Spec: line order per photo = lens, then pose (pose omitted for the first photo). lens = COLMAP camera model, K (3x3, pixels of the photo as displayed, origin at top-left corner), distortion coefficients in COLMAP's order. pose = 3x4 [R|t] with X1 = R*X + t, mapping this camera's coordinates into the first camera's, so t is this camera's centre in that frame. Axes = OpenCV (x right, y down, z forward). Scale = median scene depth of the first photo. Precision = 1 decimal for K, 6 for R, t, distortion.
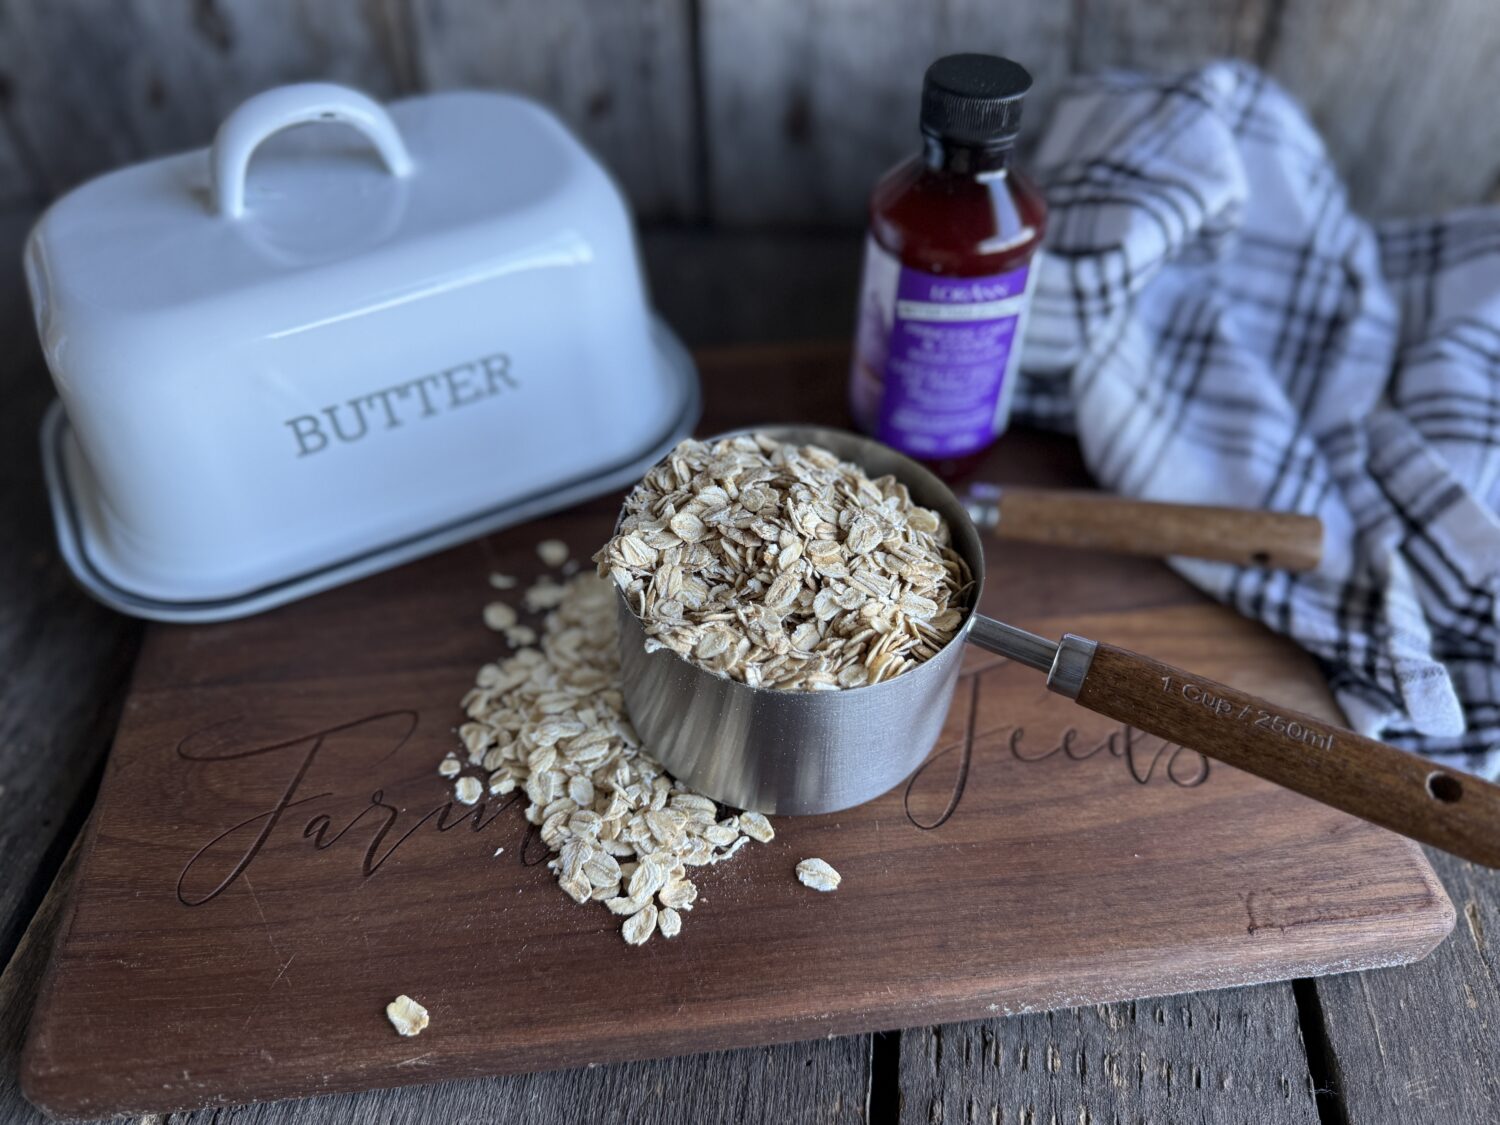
lens RADIAL K [[1238.6, 0, 750.0], [0, 1238.6, 562.5], [0, 0, 1]] dist [0.178893, -0.276747]
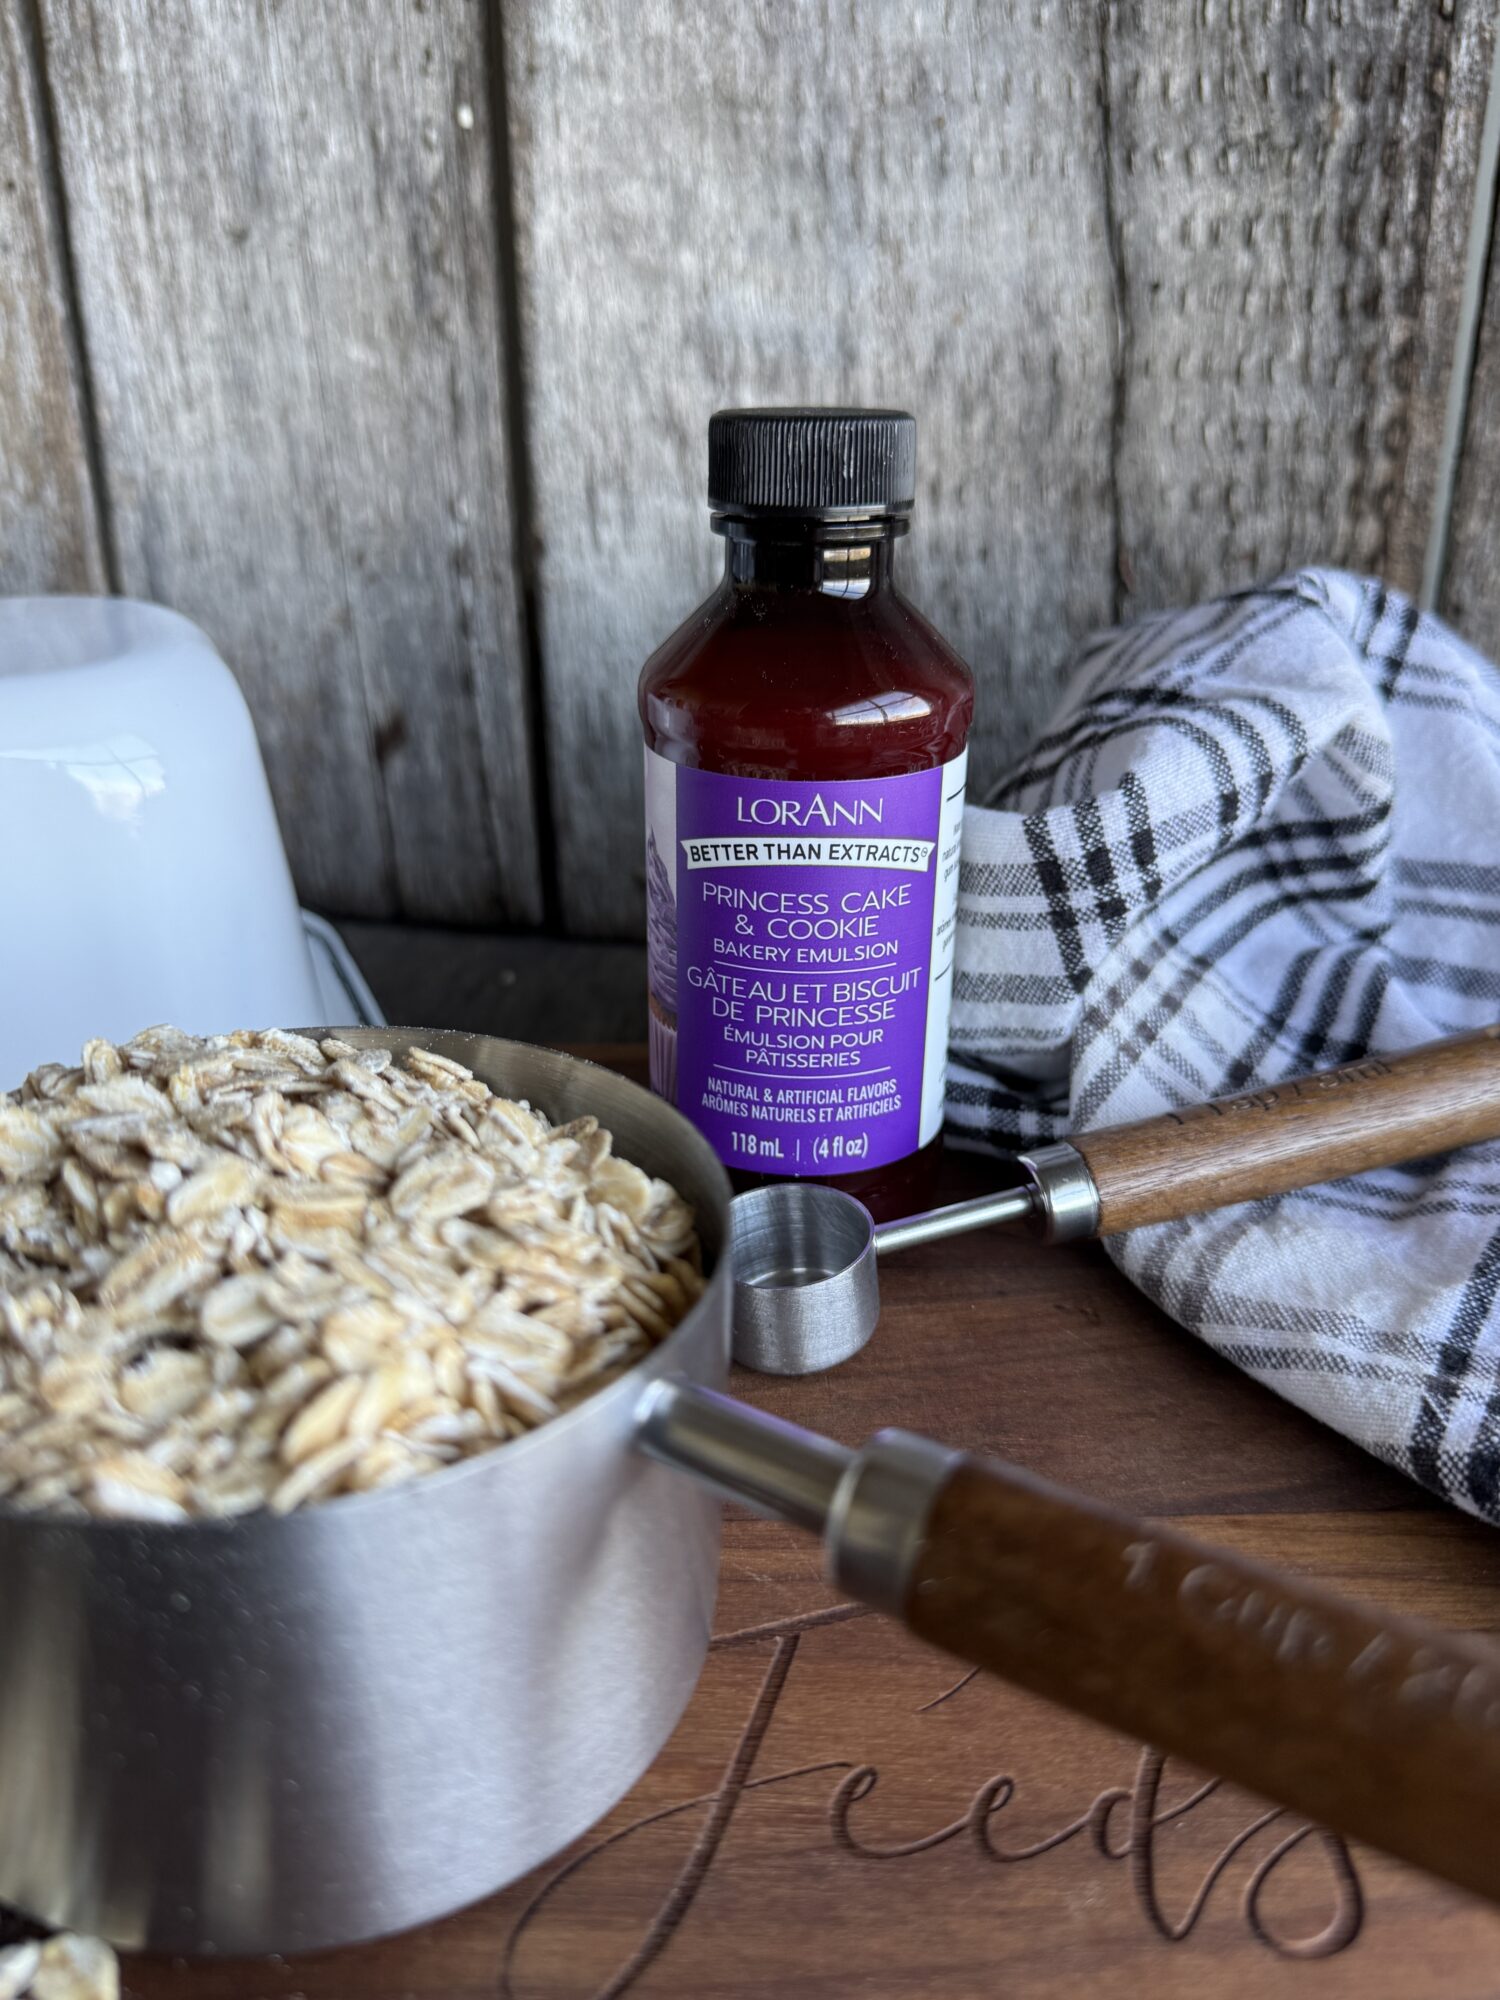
lens RADIAL K [[1651.5, 0, 750.0], [0, 1651.5, 1000.0], [0, 0, 1]] dist [0.178893, -0.276747]
pose [[0.994896, 0.022433, -0.098381, 0.230868], [-0.058360, 0.923290, -0.379645, 0.117376], [0.082318, 0.383448, 0.919886, 0.432791]]
